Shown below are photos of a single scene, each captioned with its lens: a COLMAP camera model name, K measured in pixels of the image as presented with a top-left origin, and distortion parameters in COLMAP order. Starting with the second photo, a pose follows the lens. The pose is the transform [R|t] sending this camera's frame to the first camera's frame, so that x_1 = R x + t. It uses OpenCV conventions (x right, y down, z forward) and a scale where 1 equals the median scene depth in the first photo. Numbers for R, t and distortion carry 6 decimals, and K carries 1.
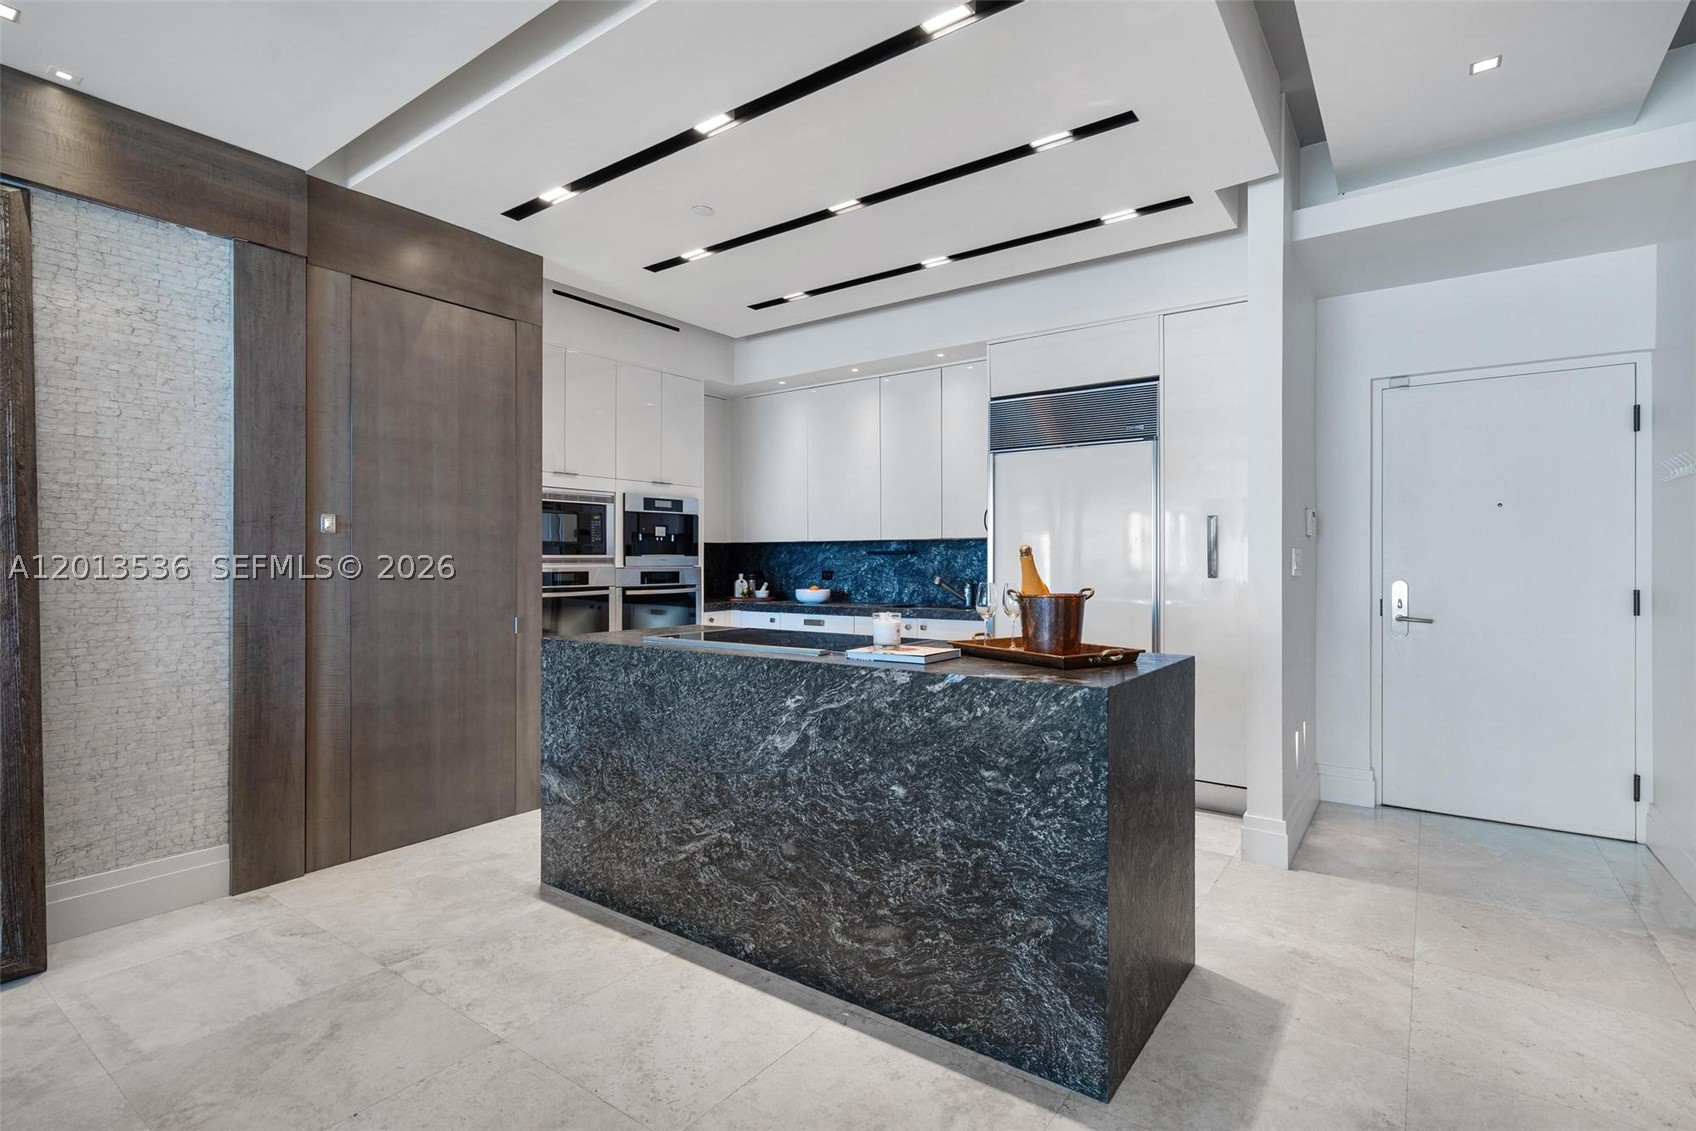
lens RADIAL K [[785.4, 0, 859.9], [0, 785.4, 555.4], [0, 0, 1]] dist [-0.001656, 0.001589]
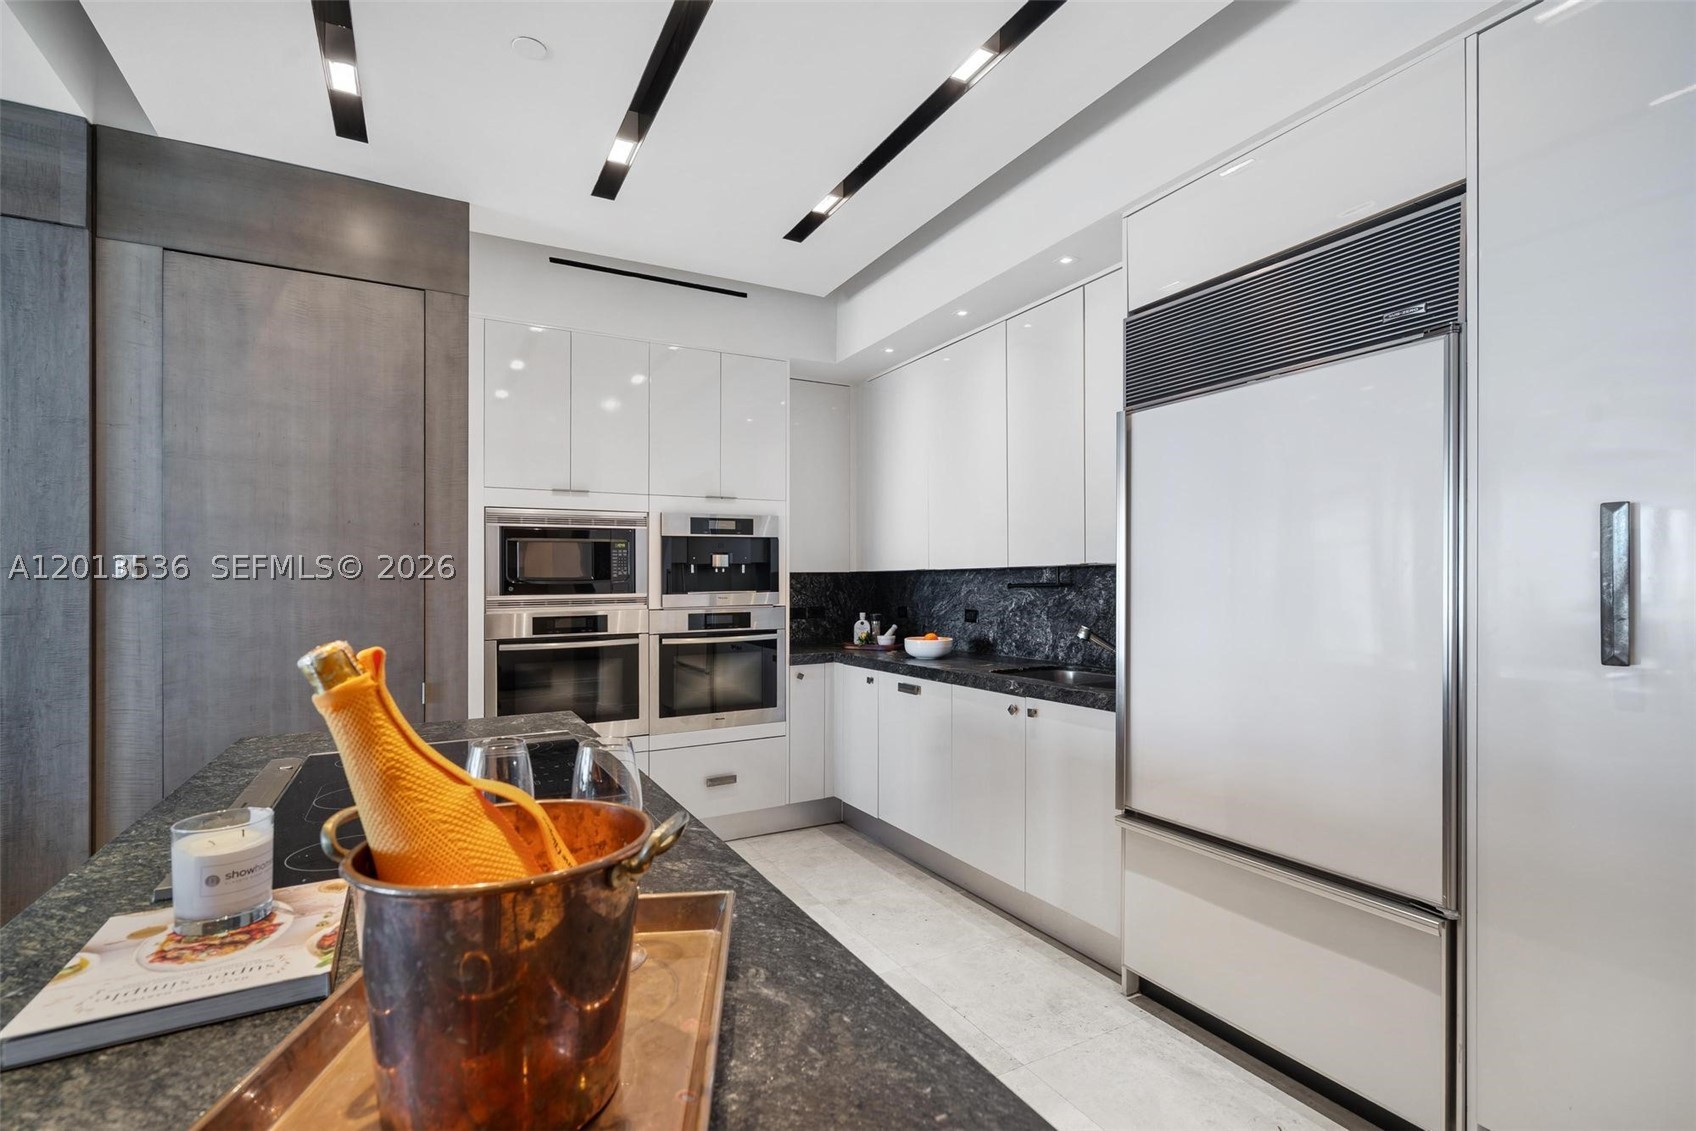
lens RADIAL K [[781.4, 0, 876.9], [0, 781.4, 582.0], [0, 0, 1]] dist [-0.001309, 0.000059]
pose [[0.911874, -0.007552, -0.410400, 0.216135], [0.011775, 0.999901, 0.007763, -0.015069], [0.410301, -0.011911, 0.911872, 0.397126]]
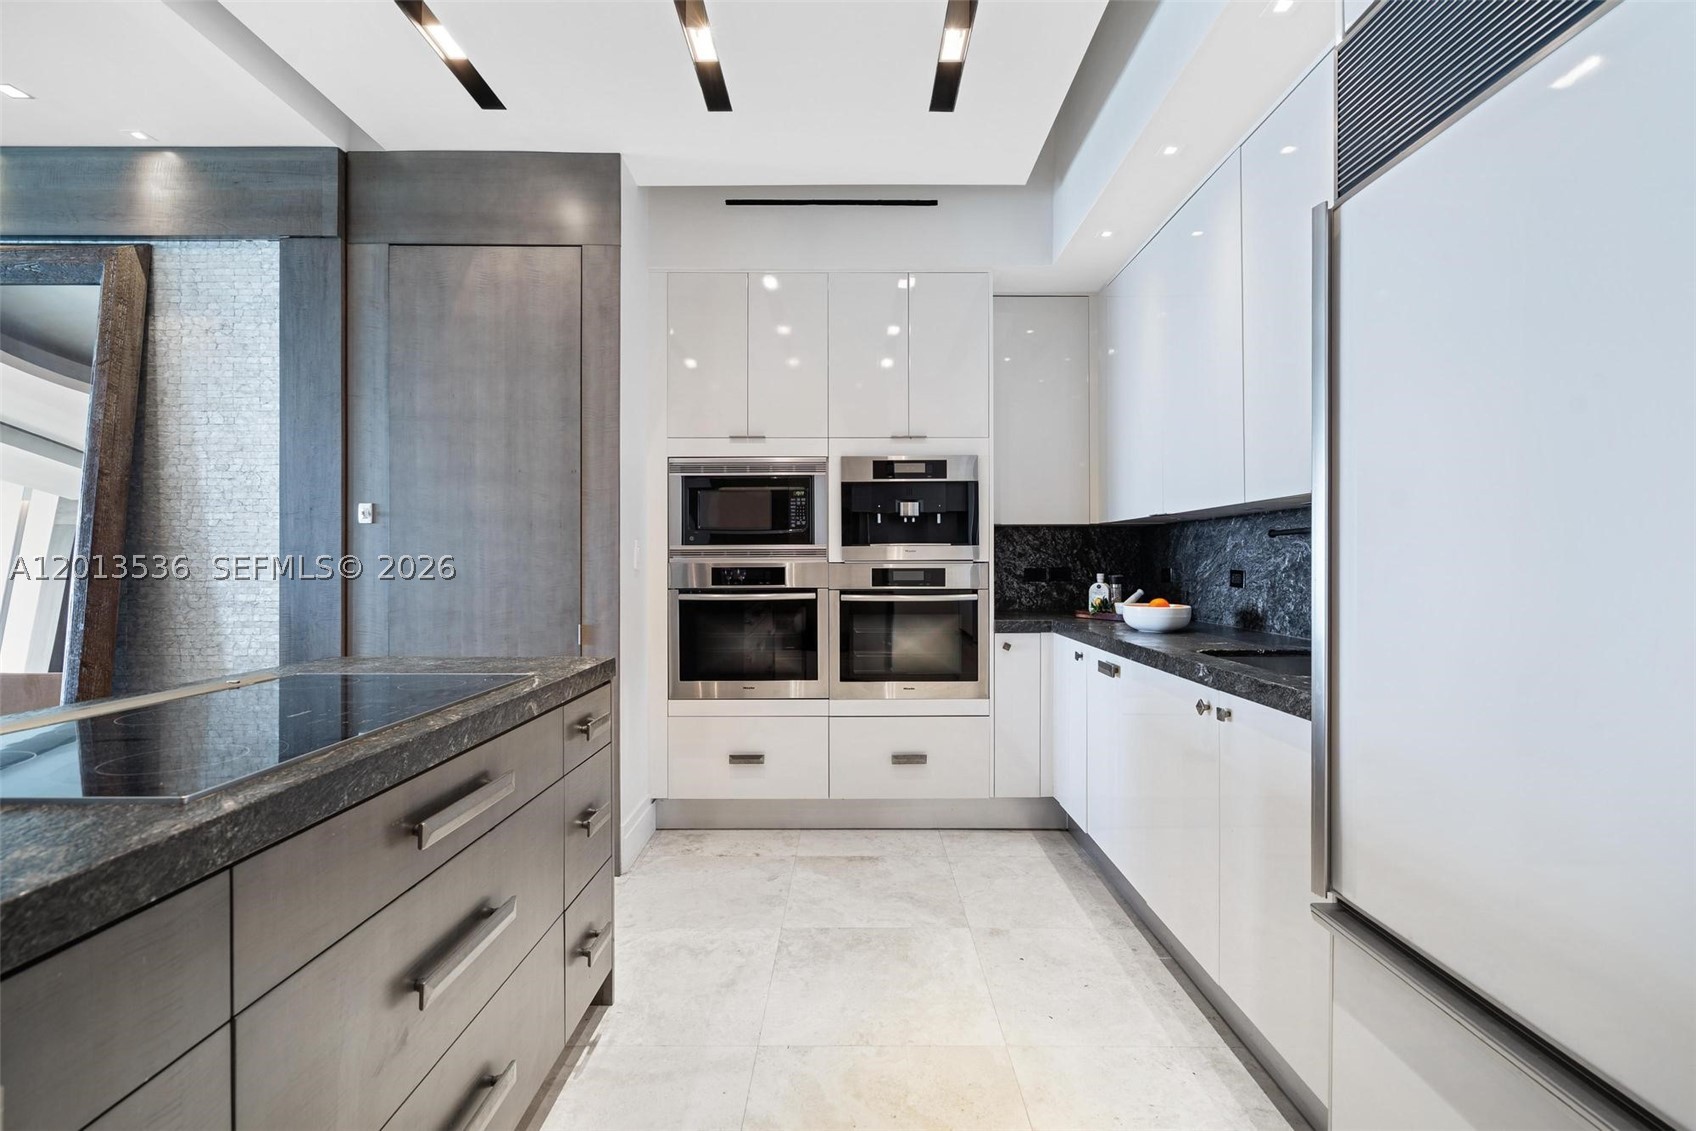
lens RADIAL K [[785.4, 0, 859.9], [0, 785.4, 555.4], [0, 0, 1]] dist [-0.001656, 0.001589]
pose [[0.590125, -0.006022, -0.807289, 0.289740], [0.007954, 0.999967, -0.001646, 0.011083], [0.807273, -0.005450, 0.590154, 0.615074]]
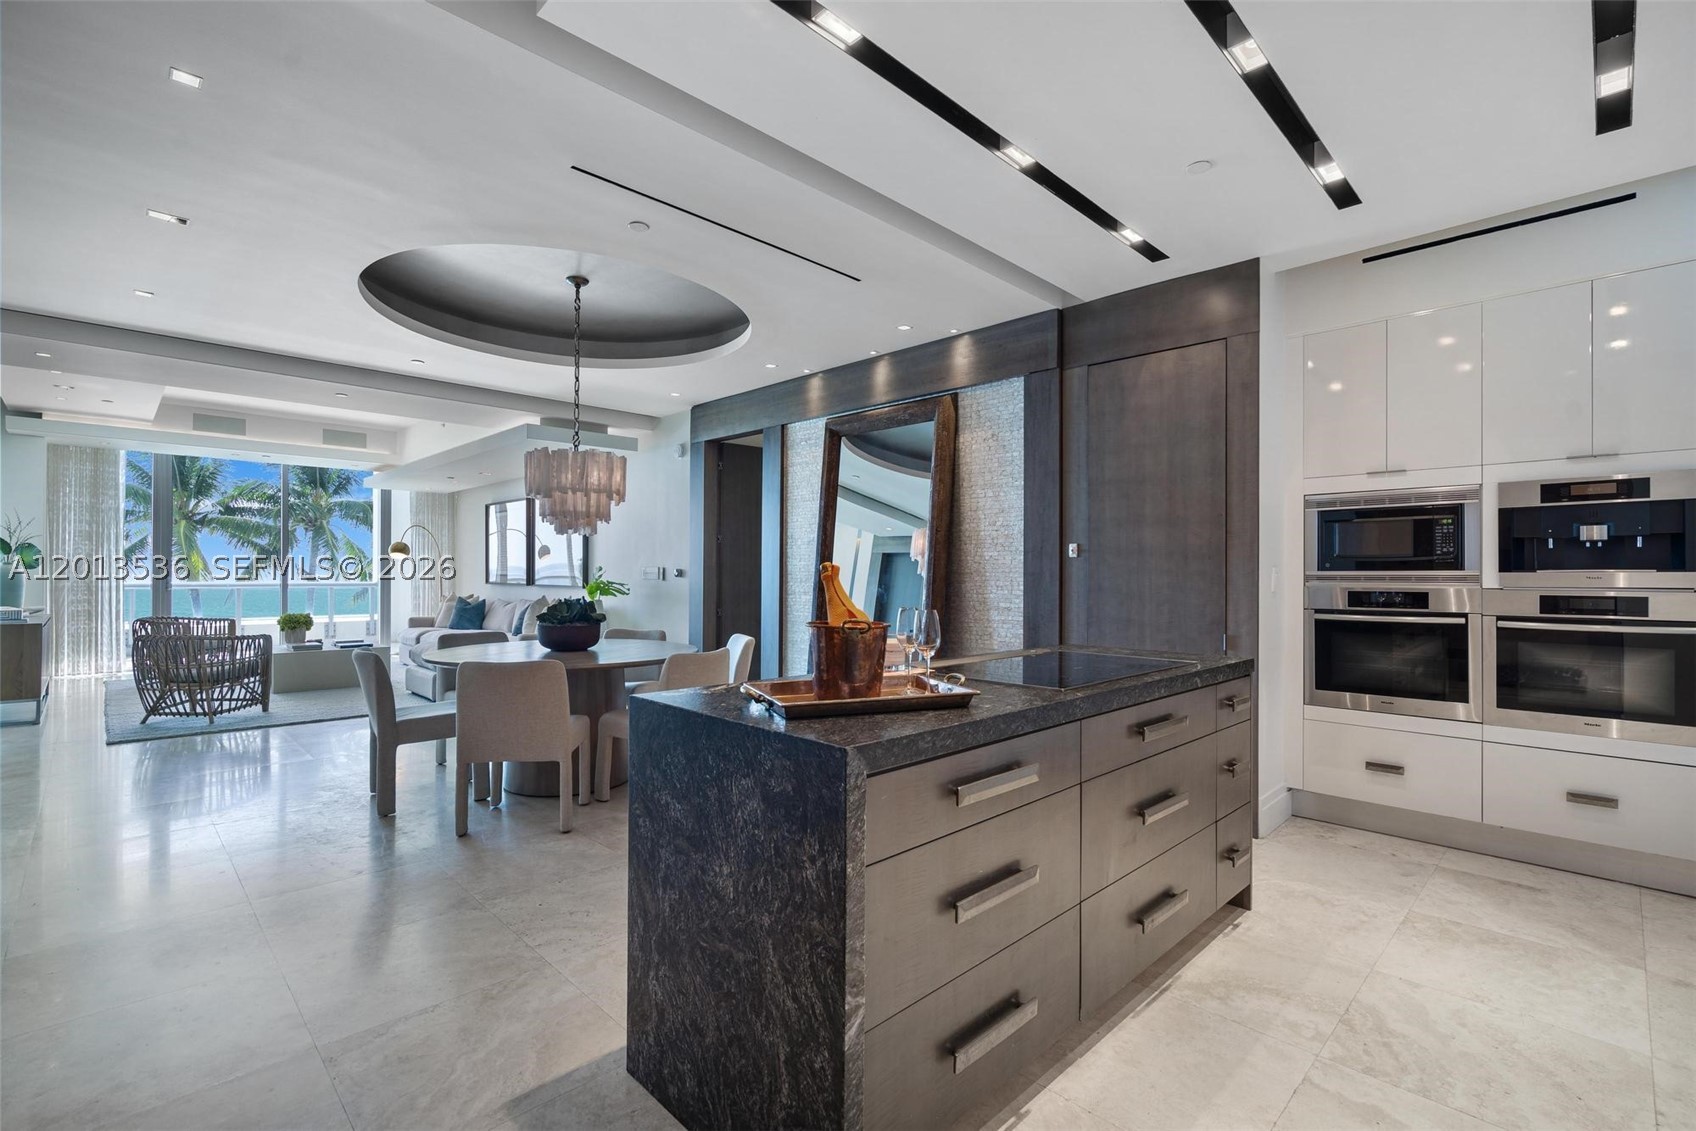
lens RADIAL K [[758.7, 0, 854.8], [0, 758.7, 572.8], [0, 0, 1]] dist [-0.004119, -0.000037]
pose [[-0.157881, -0.001883, -0.987456, 0.478467], [0.003819, 0.999990, -0.002517, 0.001019], [0.987451, -0.004169, -0.157873, 0.552624]]
